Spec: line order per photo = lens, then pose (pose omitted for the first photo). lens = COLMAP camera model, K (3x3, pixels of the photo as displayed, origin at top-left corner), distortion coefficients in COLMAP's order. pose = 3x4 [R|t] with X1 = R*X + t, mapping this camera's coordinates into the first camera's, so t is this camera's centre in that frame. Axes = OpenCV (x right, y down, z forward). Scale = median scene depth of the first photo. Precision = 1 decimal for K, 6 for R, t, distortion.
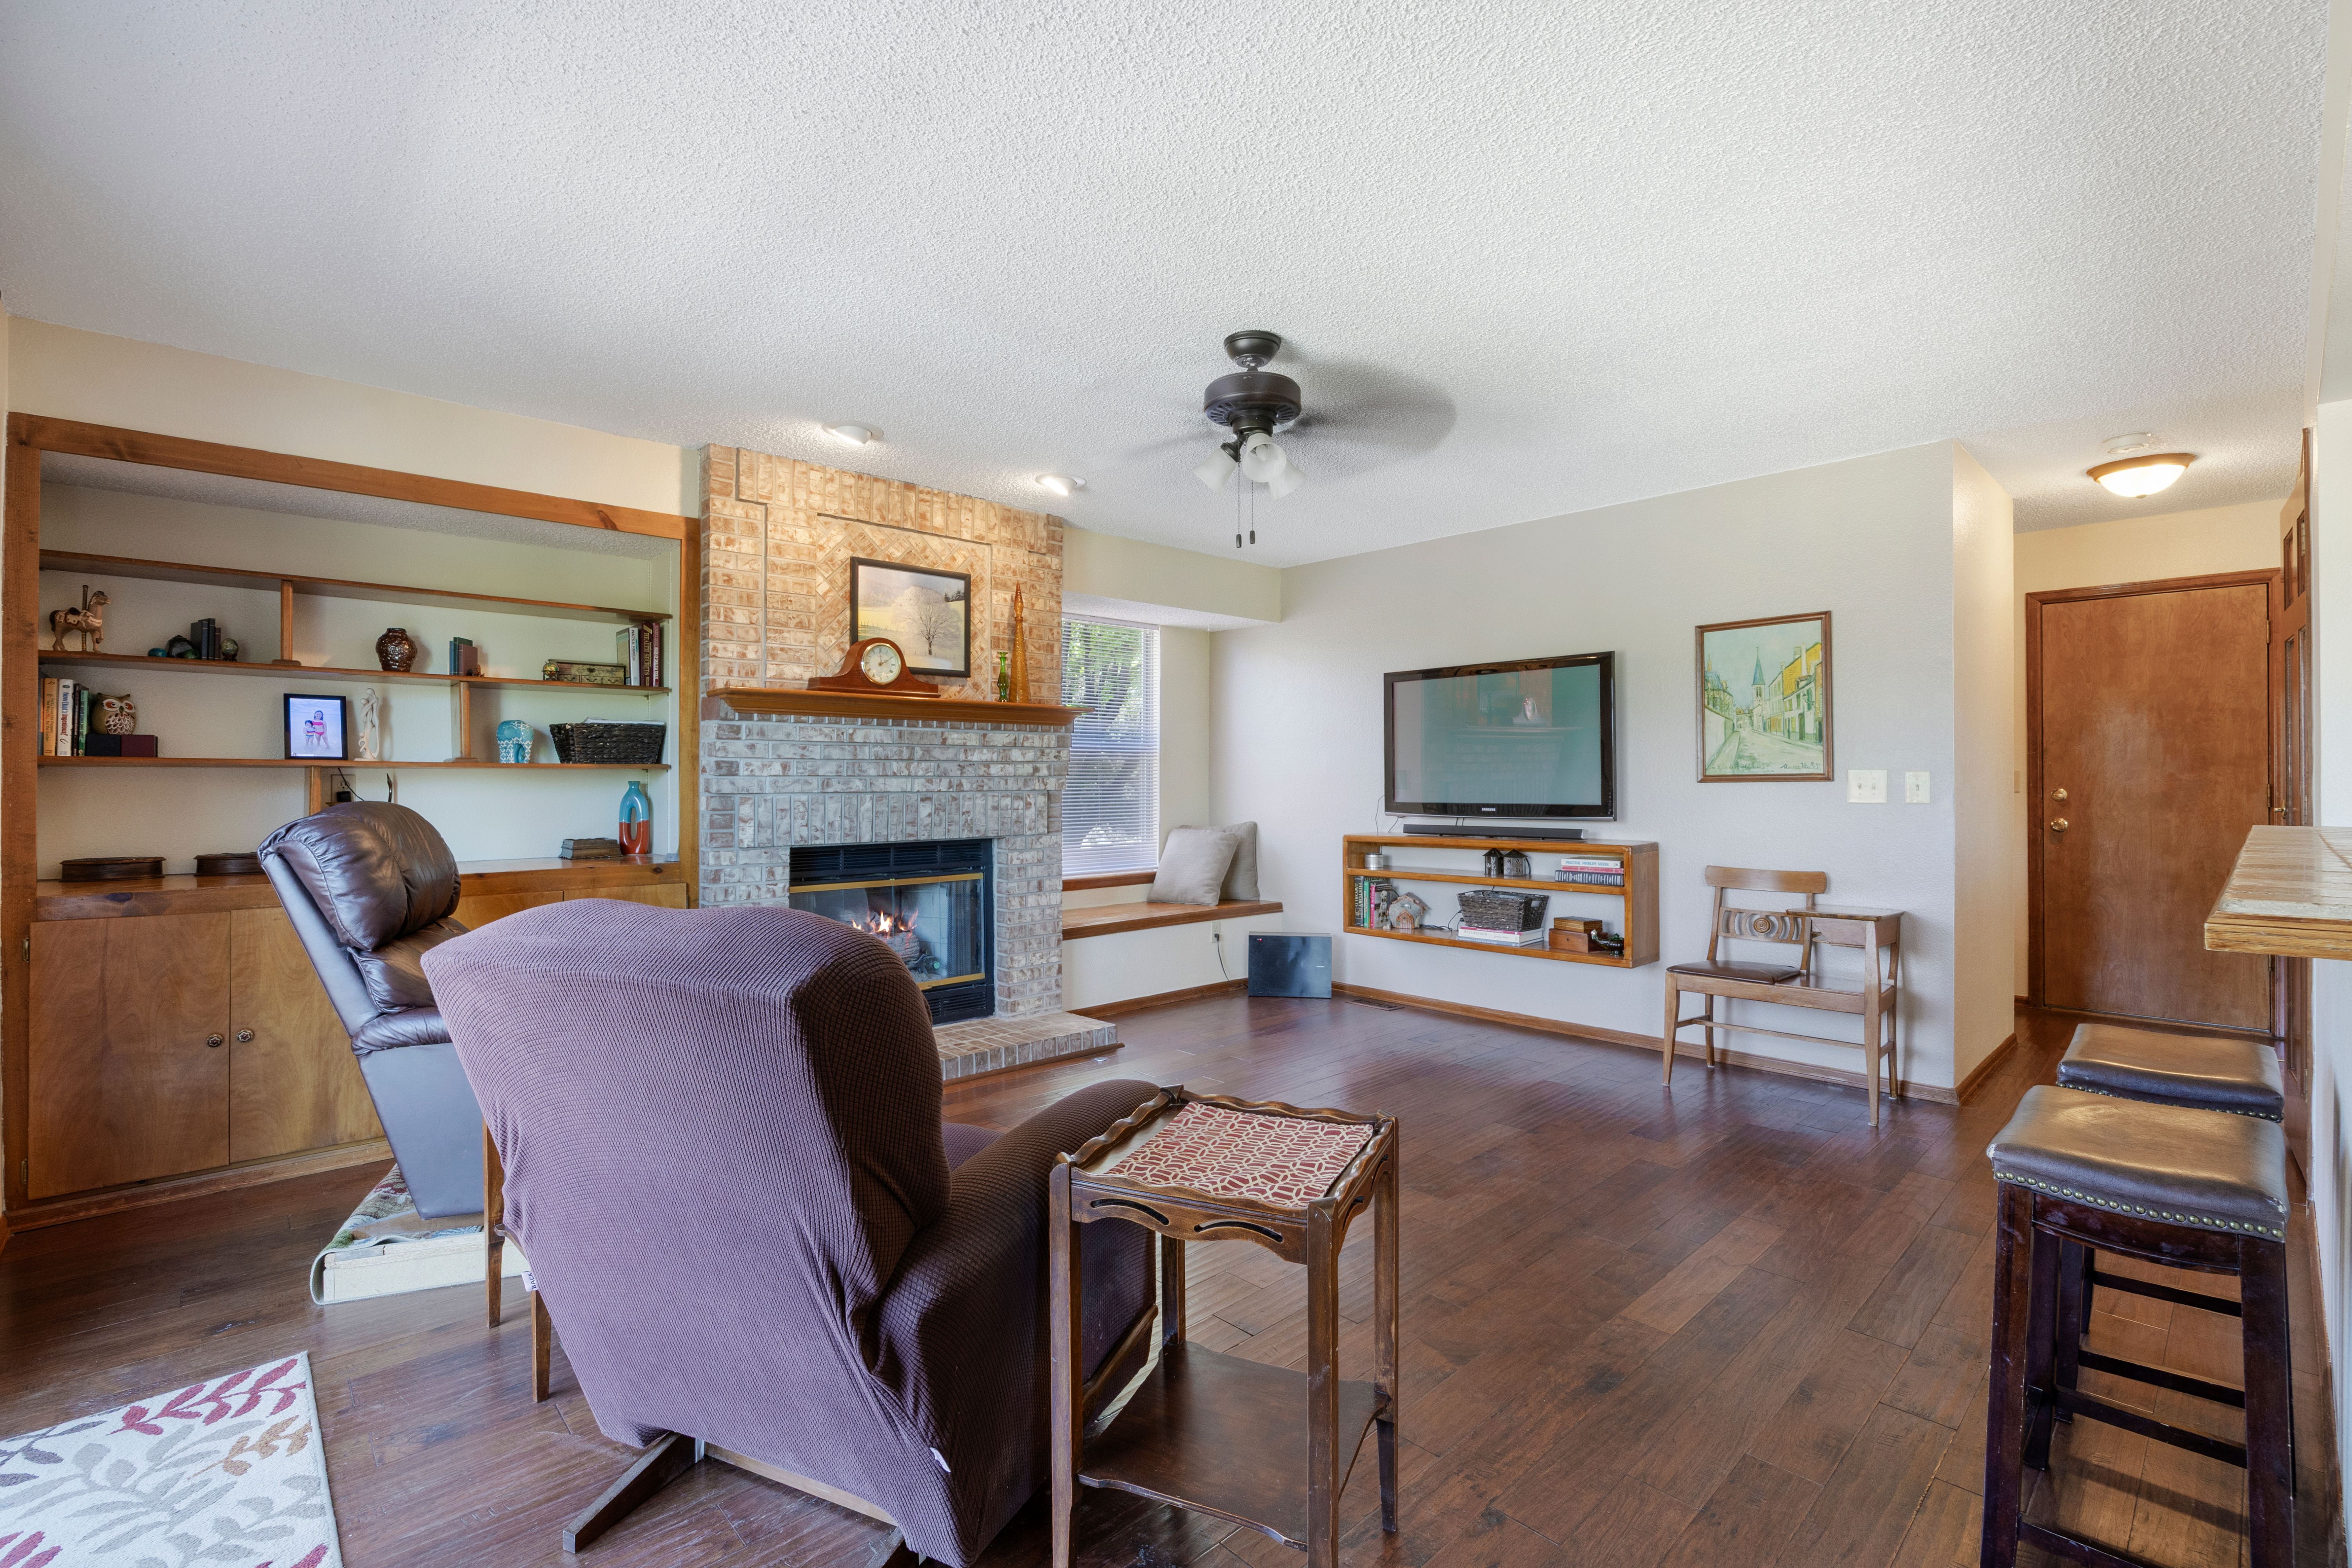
lens RADIAL K [[1046.4, 0, 1170.5], [0, 1046.4, 768.6], [0, 0, 1]] dist [-0.016803, 0.001394]
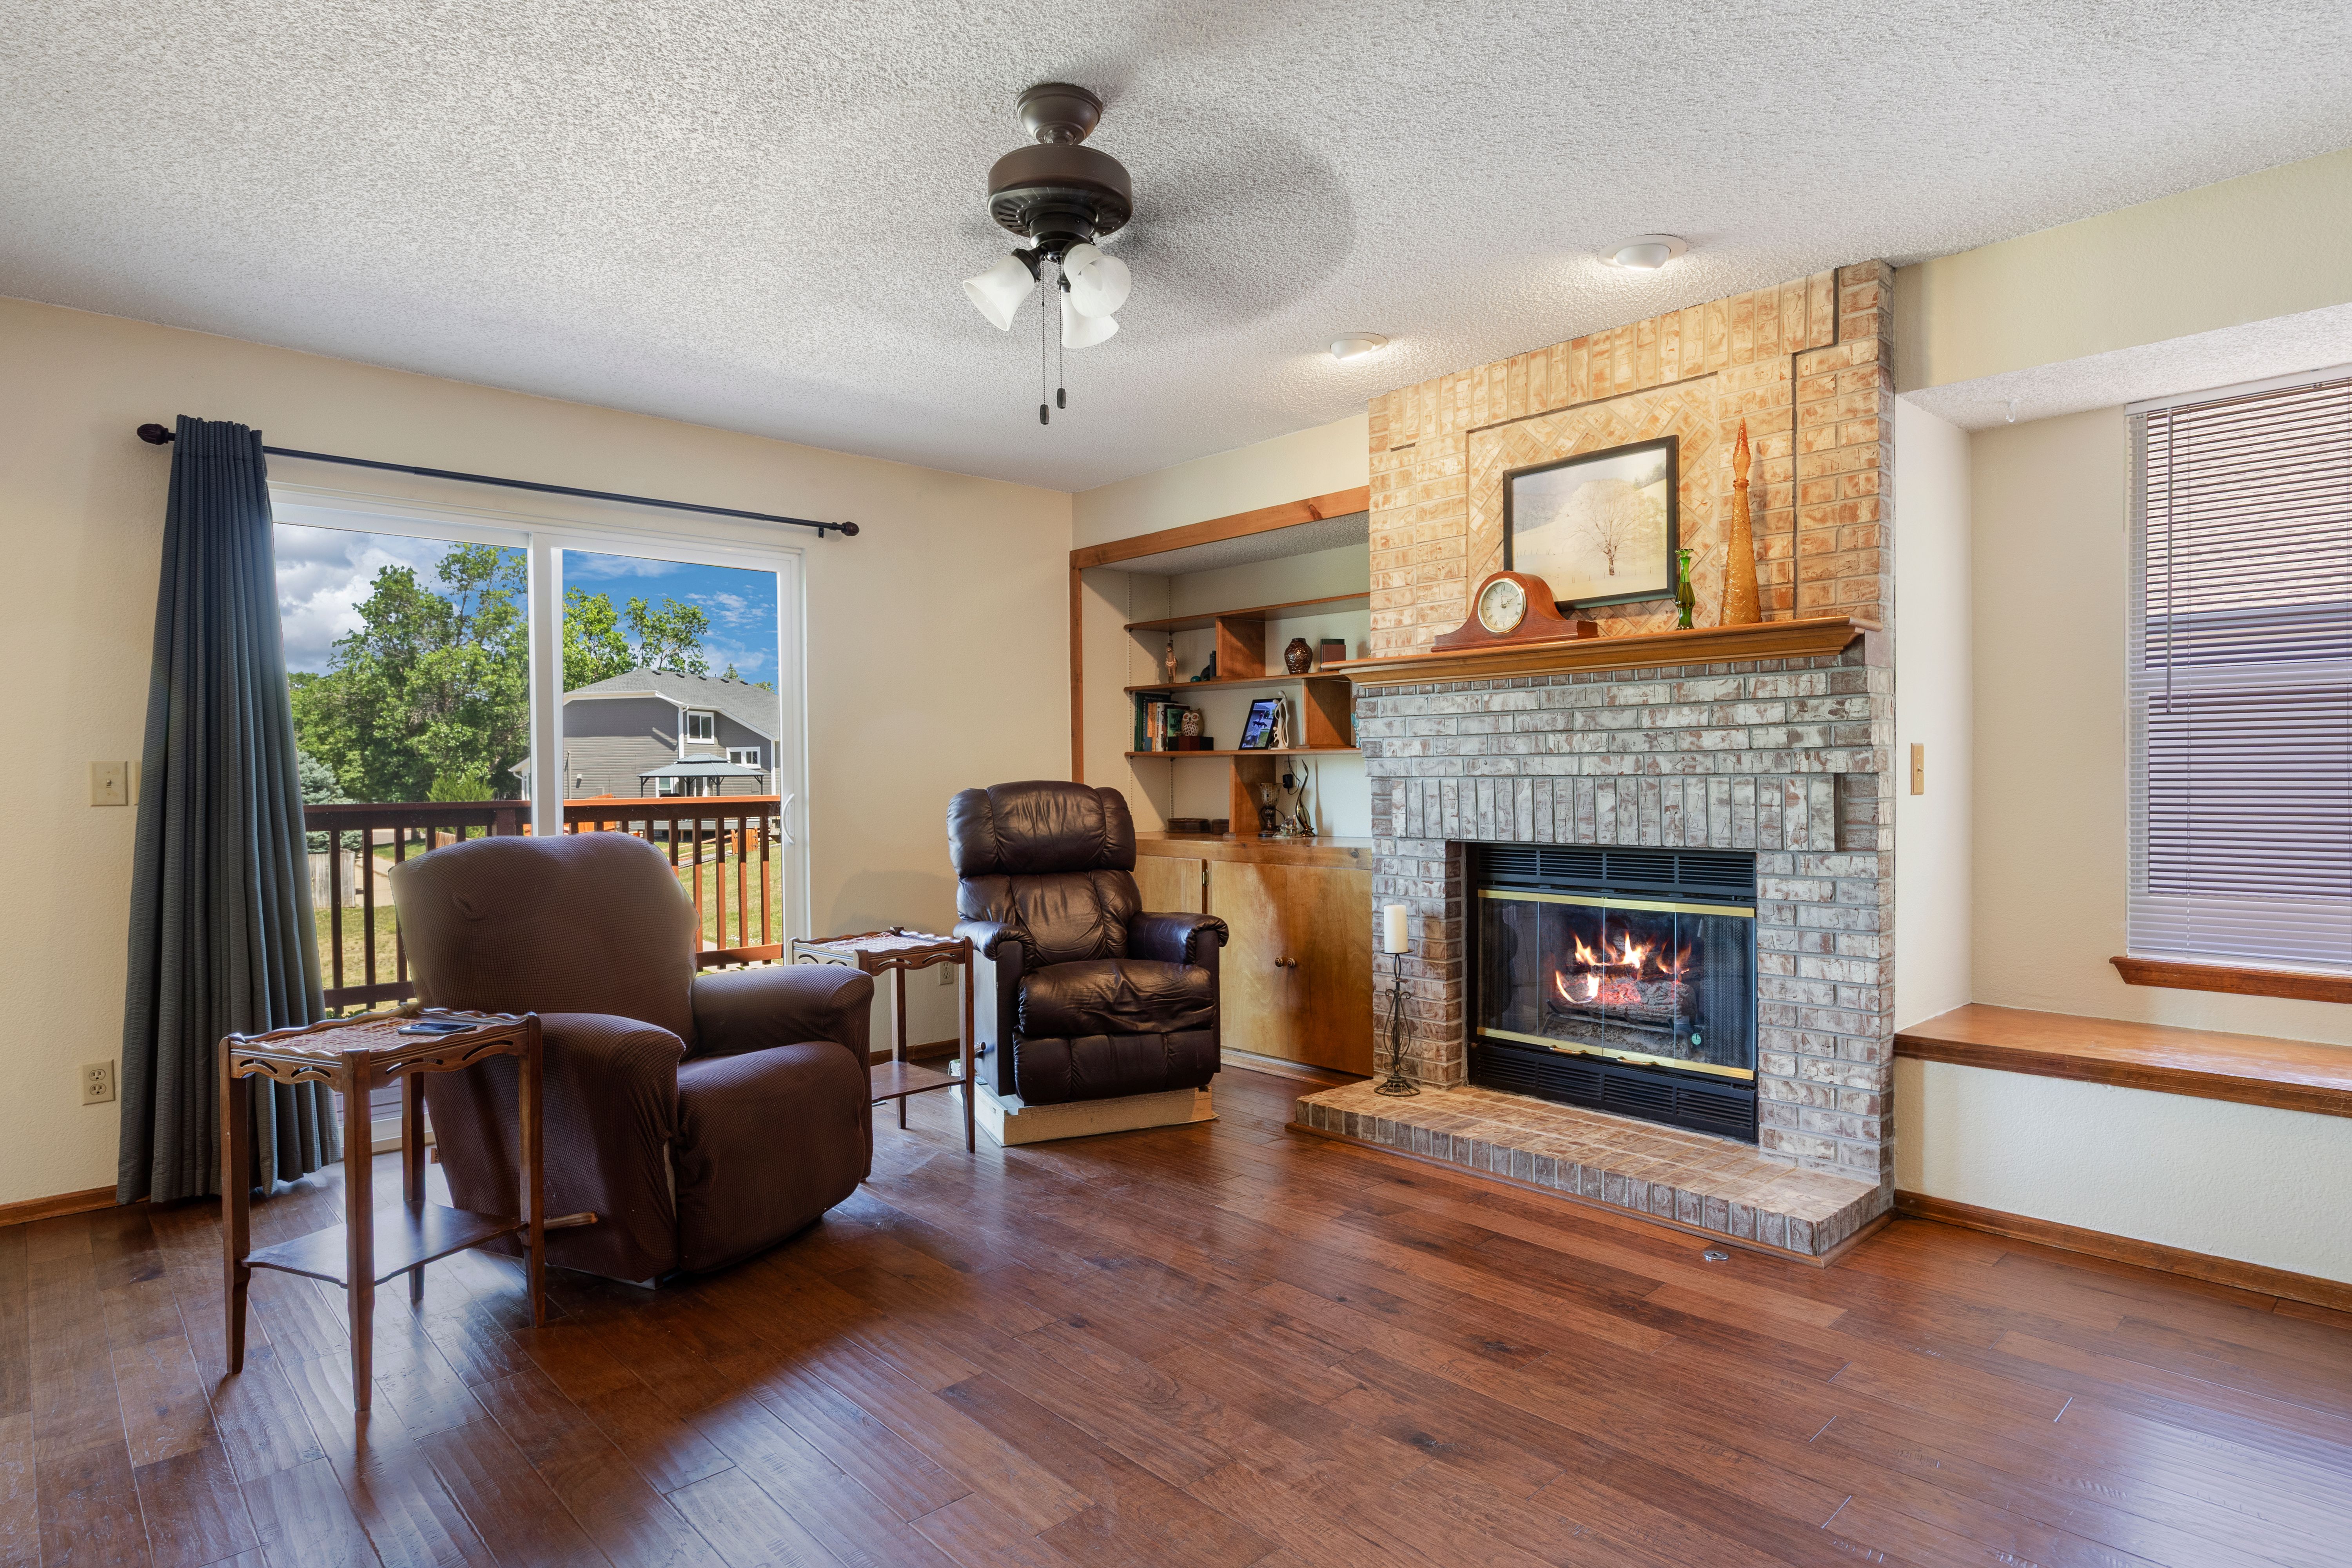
lens RADIAL K [[1265.3, 0, 1174.4], [0, 1265.3, 791.5], [0, 0, 1]] dist [-0.003650, -0.000867]
pose [[0.003555, 0.013752, -0.999899, 0.634397], [0.019587, 0.999713, 0.013819, 0.016538], [0.999802, -0.019634, 0.003285, 0.749413]]
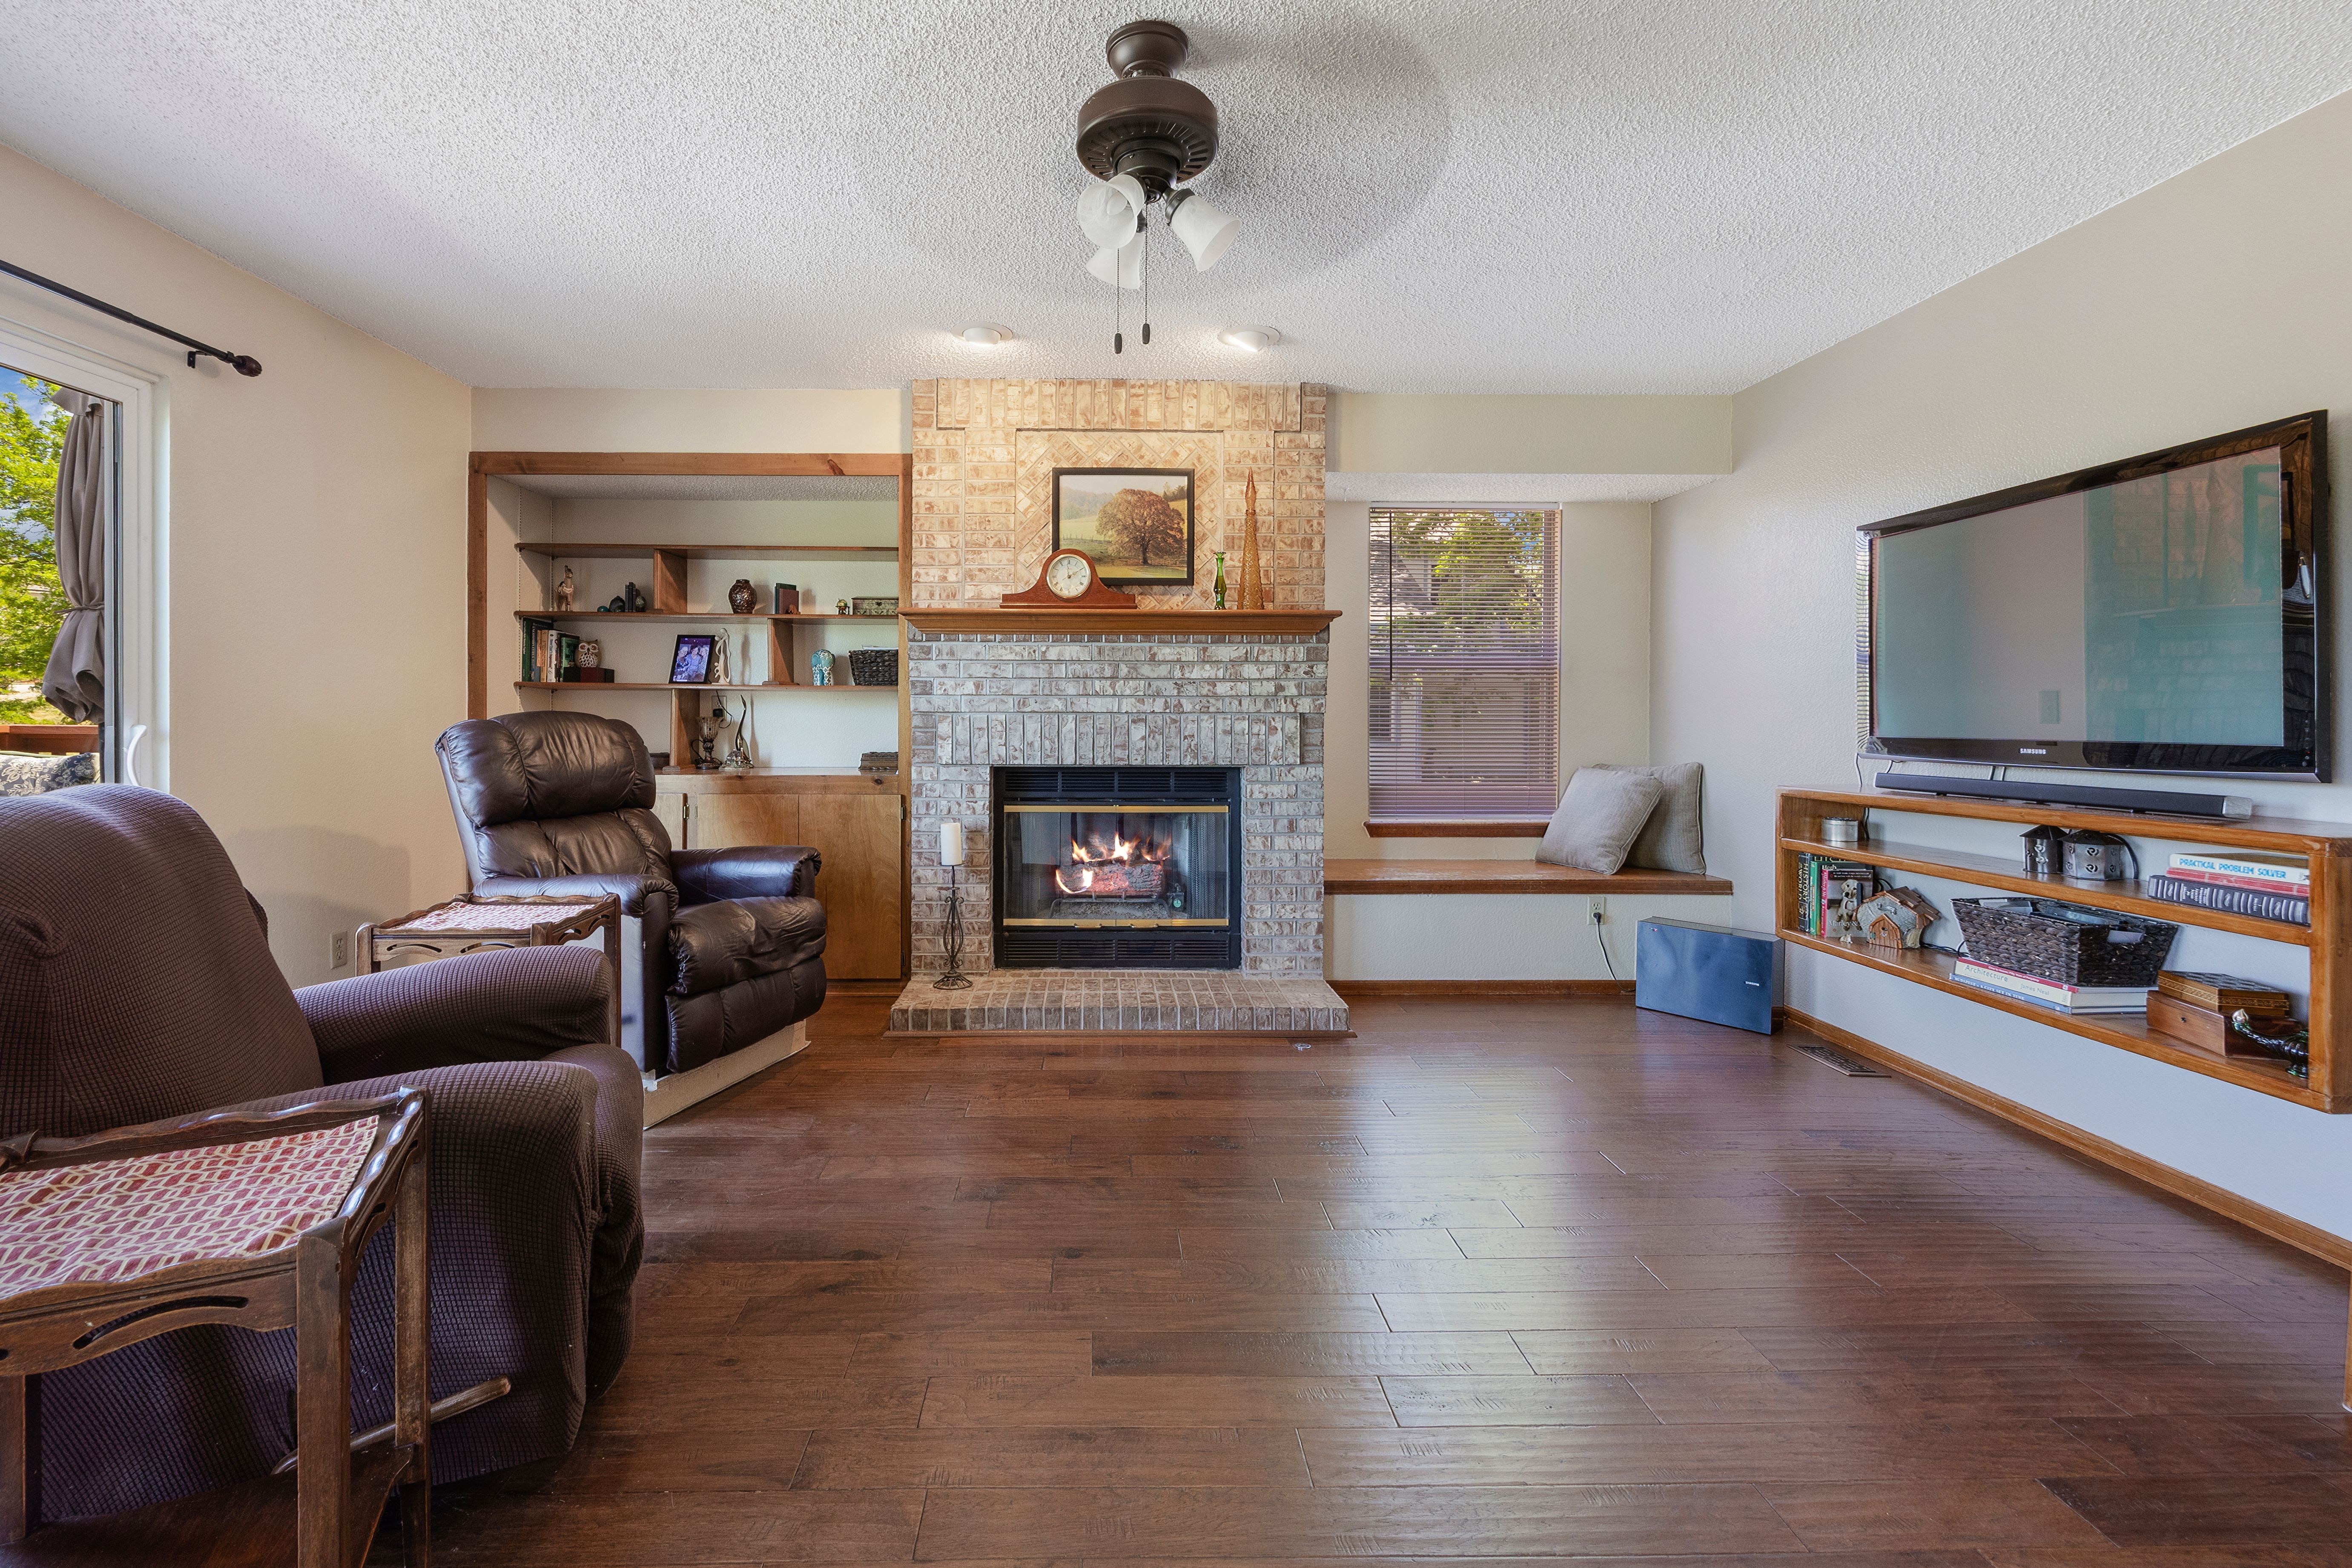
lens RADIAL K [[1001.7, 0, 1103.9], [0, 1001.7, 715.3], [0, 0, 1]] dist [-0.001114, 0.000208]
pose [[0.741051, 0.004772, -0.671432, 0.352922], [0.002663, 0.999946, 0.010045, 0.016544], [0.671444, -0.009231, 0.740998, 0.344325]]
